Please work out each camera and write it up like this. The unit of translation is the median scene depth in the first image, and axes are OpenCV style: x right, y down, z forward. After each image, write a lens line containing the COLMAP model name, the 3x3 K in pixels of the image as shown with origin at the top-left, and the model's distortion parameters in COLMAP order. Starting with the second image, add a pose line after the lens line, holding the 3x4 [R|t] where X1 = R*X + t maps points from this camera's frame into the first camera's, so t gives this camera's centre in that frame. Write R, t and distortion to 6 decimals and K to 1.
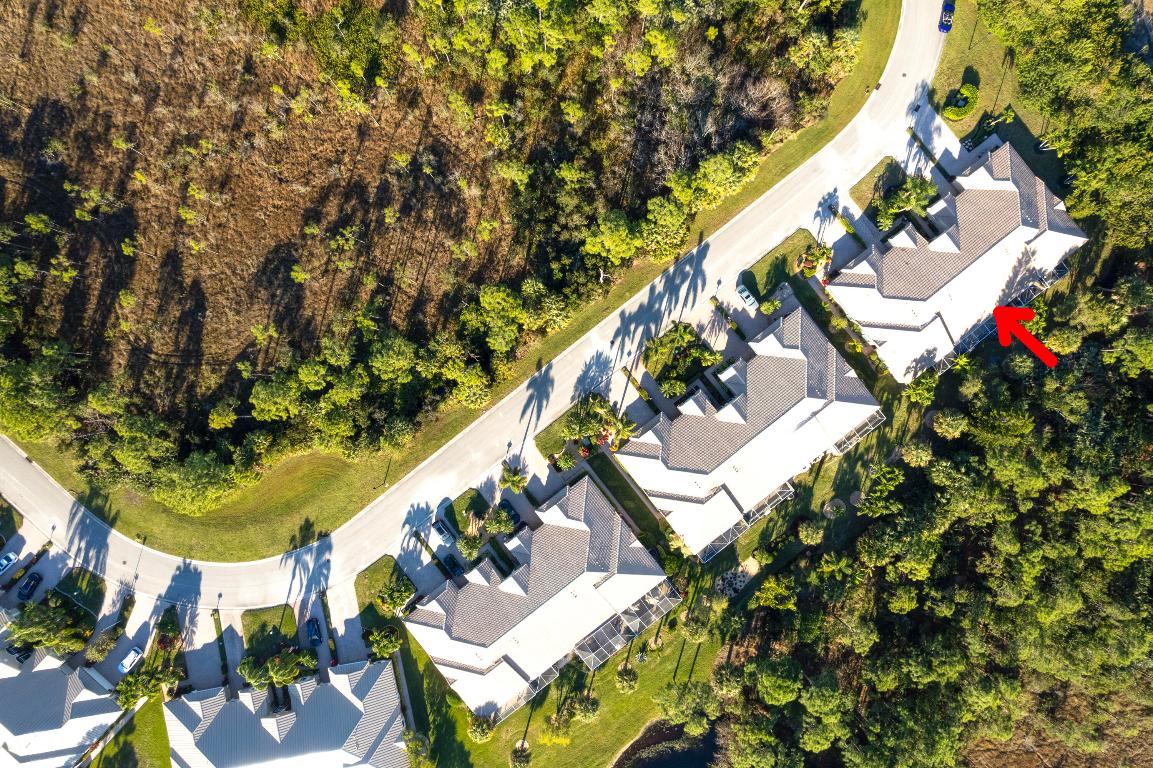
lens RADIAL K [[751.3, 0, 572.2], [0, 751.3, 382.5], [0, 0, 1]] dist [-0.071122, 0.070801]
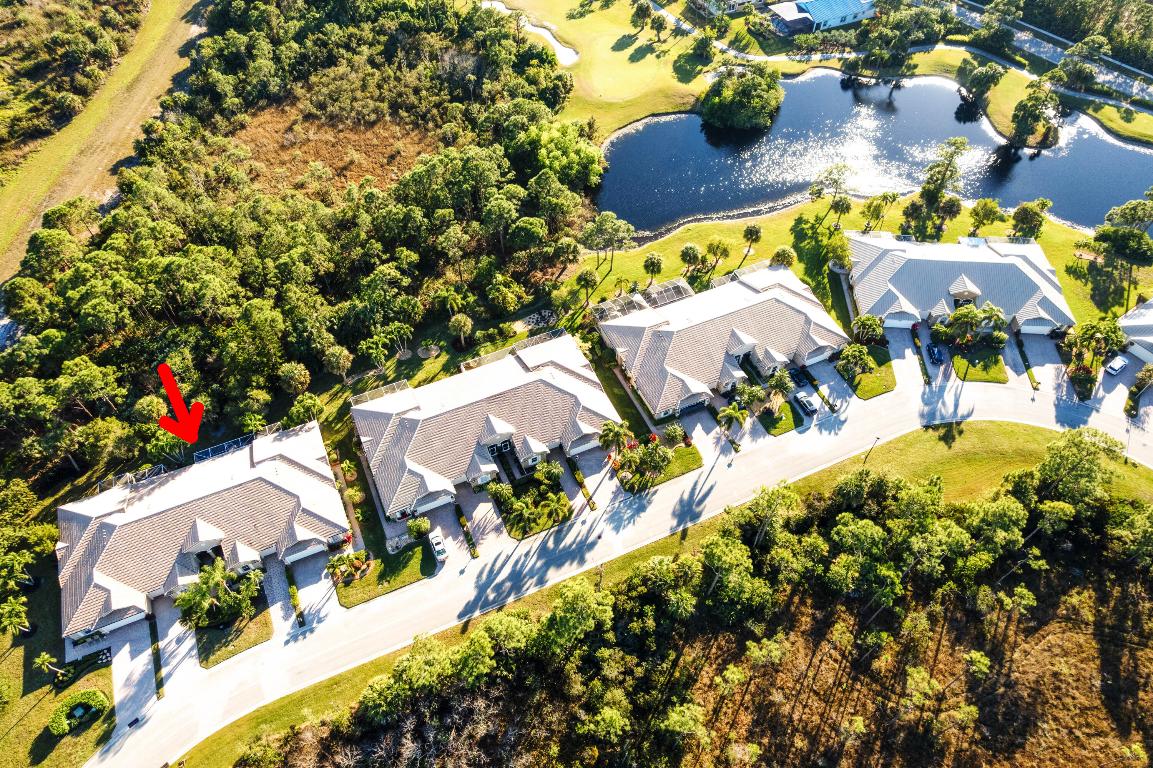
lens RADIAL K [[751.3, 0, 572.2], [0, 751.3, 382.5], [0, 0, 1]] dist [-0.071122, 0.070801]
pose [[-0.970335, -0.189417, 0.150239, -0.012847], [0.241765, -0.759193, 0.604298, -0.456455], [-0.000404, 0.622694, 0.782465, 0.198181]]
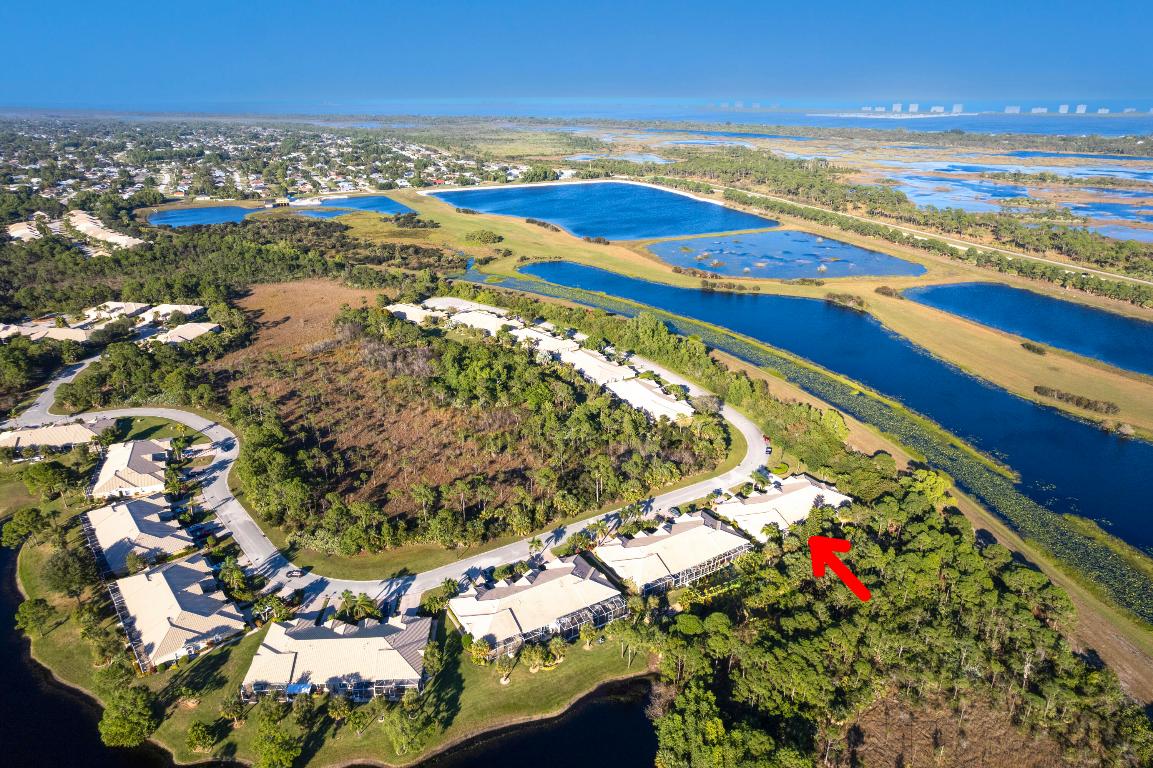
lens RADIAL K [[751.3, 0, 572.2], [0, 751.3, 382.5], [0, 0, 1]] dist [-0.071122, 0.070801]
pose [[0.992410, 0.039424, -0.116481, 0.185905], [-0.122869, 0.356596, -0.926144, 1.526727], [0.005024, 0.933427, 0.358733, 0.026988]]
